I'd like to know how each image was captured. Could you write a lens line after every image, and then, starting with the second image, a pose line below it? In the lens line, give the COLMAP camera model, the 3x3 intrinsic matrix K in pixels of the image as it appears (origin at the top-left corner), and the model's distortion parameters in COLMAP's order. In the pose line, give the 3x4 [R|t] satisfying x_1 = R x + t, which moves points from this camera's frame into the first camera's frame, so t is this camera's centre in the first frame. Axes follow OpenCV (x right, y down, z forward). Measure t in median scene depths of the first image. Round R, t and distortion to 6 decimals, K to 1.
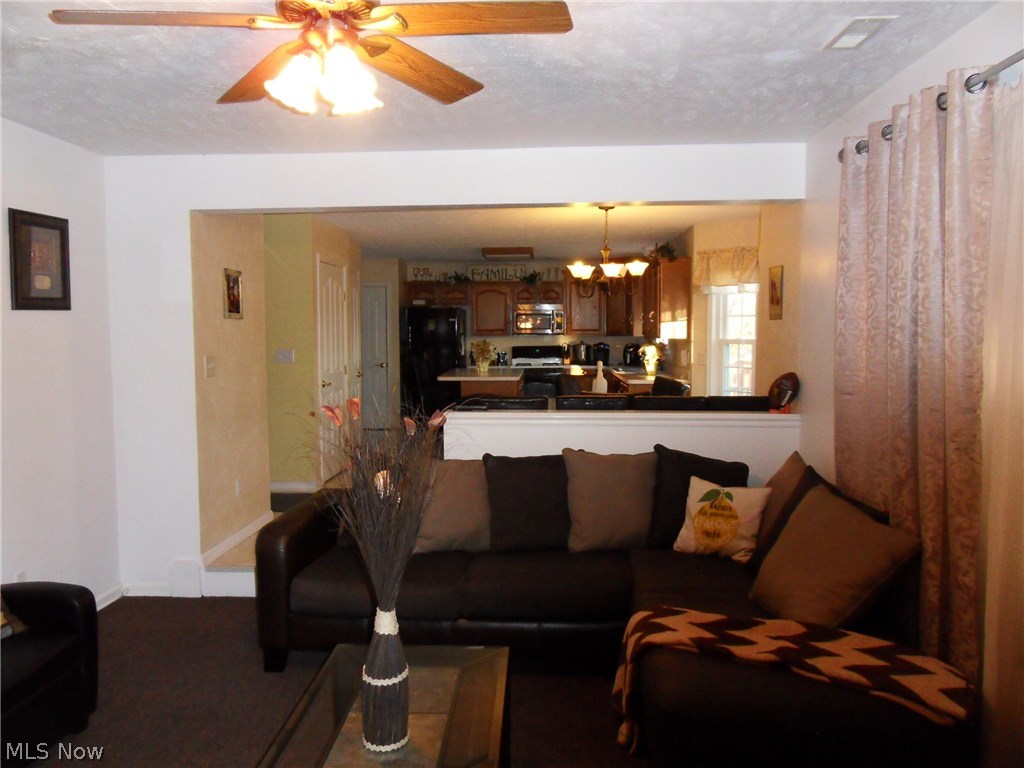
lens RADIAL K [[740.4, 0, 508.3], [0, 740.4, 380.6], [0, 0, 1]] dist [-0.023571, 0.000826]
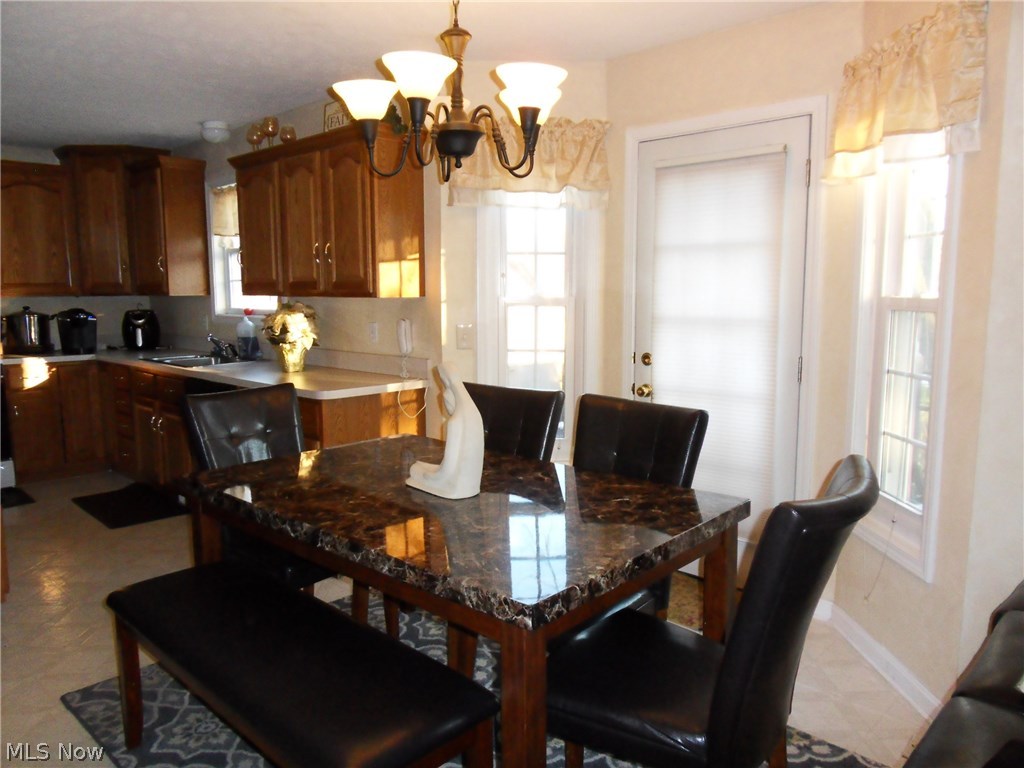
lens RADIAL K [[740.4, 0, 508.3], [0, 740.4, 380.6], [0, 0, 1]] dist [-0.023571, 0.000826]
pose [[0.651602, -0.092377, 0.752915, -0.070276], [0.052961, 0.995675, 0.076328, -0.025568], [-0.756710, -0.009860, 0.653677, 0.448614]]
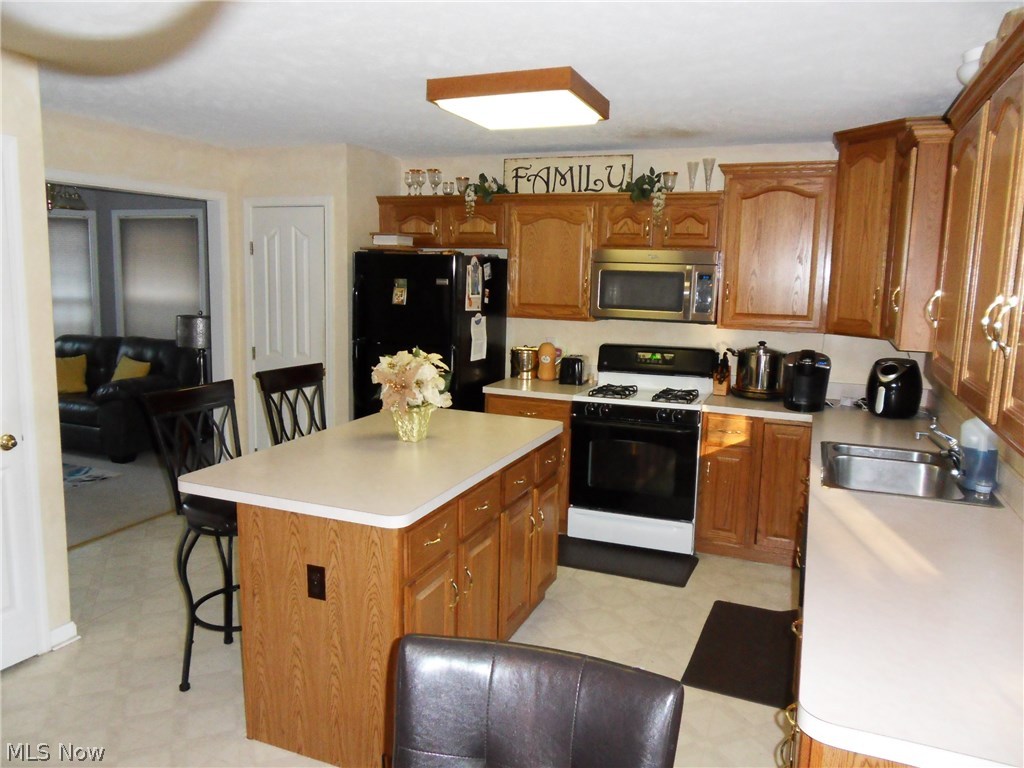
lens RADIAL K [[740.4, 0, 508.3], [0, 740.4, 380.6], [0, 0, 1]] dist [-0.023571, 0.000826]
pose [[0.944220, 0.072289, -0.321283, 0.104743], [-0.048362, 0.995471, 0.081850, -0.061635], [0.325745, -0.061746, 0.943439, 0.596155]]
